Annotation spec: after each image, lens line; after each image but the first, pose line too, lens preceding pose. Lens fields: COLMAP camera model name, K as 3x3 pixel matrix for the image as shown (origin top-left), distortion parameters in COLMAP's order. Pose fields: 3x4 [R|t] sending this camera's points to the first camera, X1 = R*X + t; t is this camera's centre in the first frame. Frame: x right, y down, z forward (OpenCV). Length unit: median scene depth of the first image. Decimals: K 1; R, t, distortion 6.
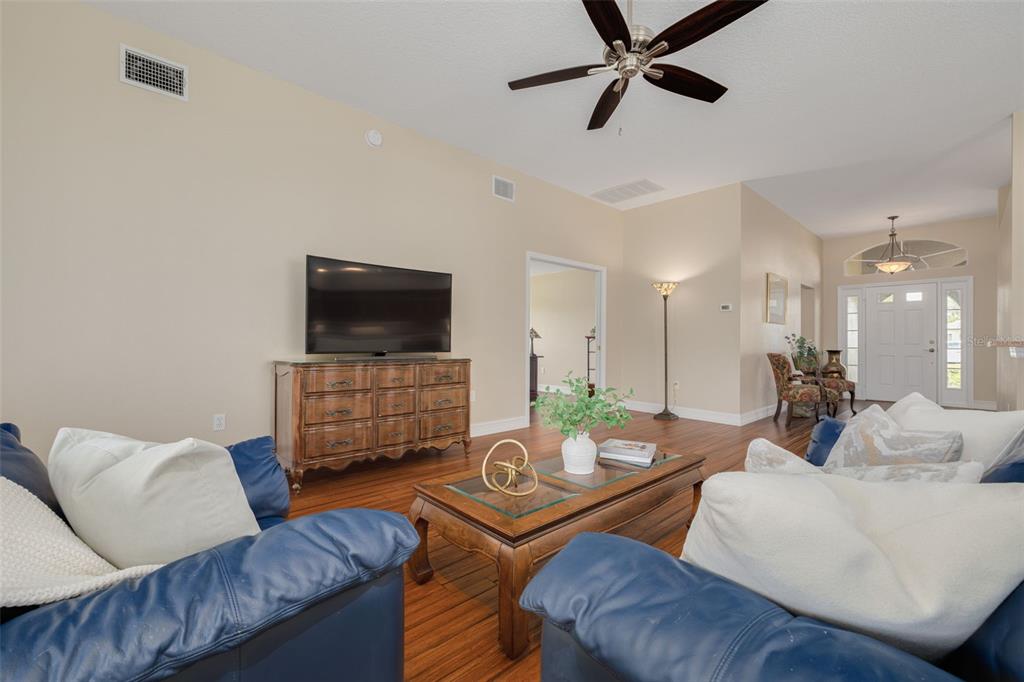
lens RADIAL K [[422.6, 0, 512.0], [0, 422.6, 341.0], [0, 0, 1]] dist [0.016015, 0.000109]
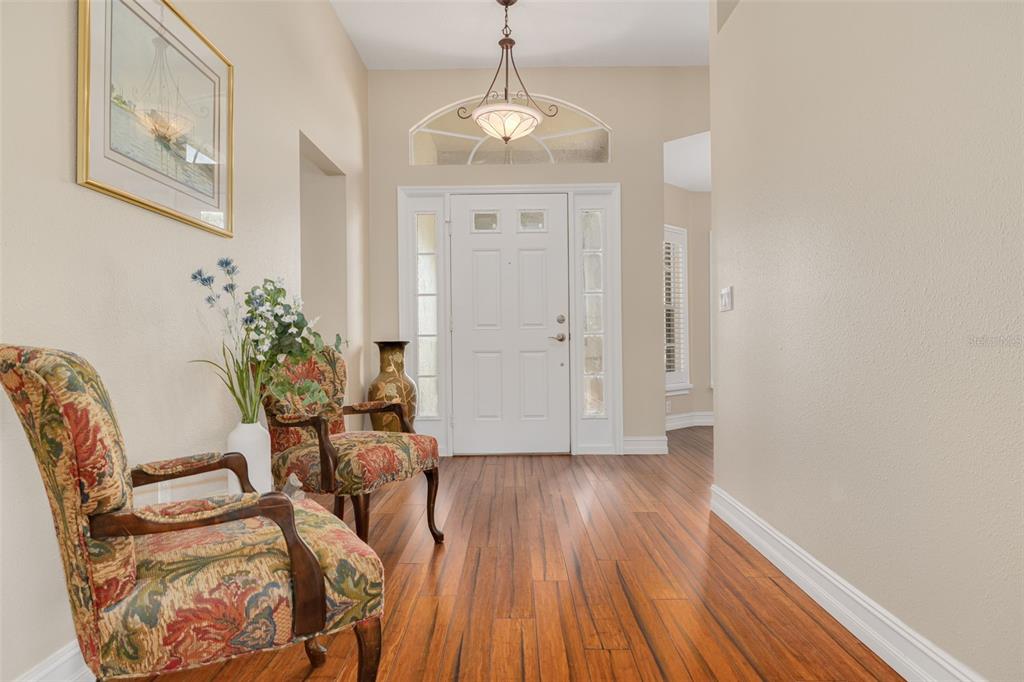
lens RADIAL K [[428.0, 0, 512.0], [0, 428.0, 341.0], [0, 0, 1]] dist [-0.000194, 0.000276]
pose [[0.633113, -0.002711, 0.774055, 0.592636], [0.009780, 0.999942, -0.004497, 0.027706], [-0.773998, 0.010417, 0.633102, 0.756852]]
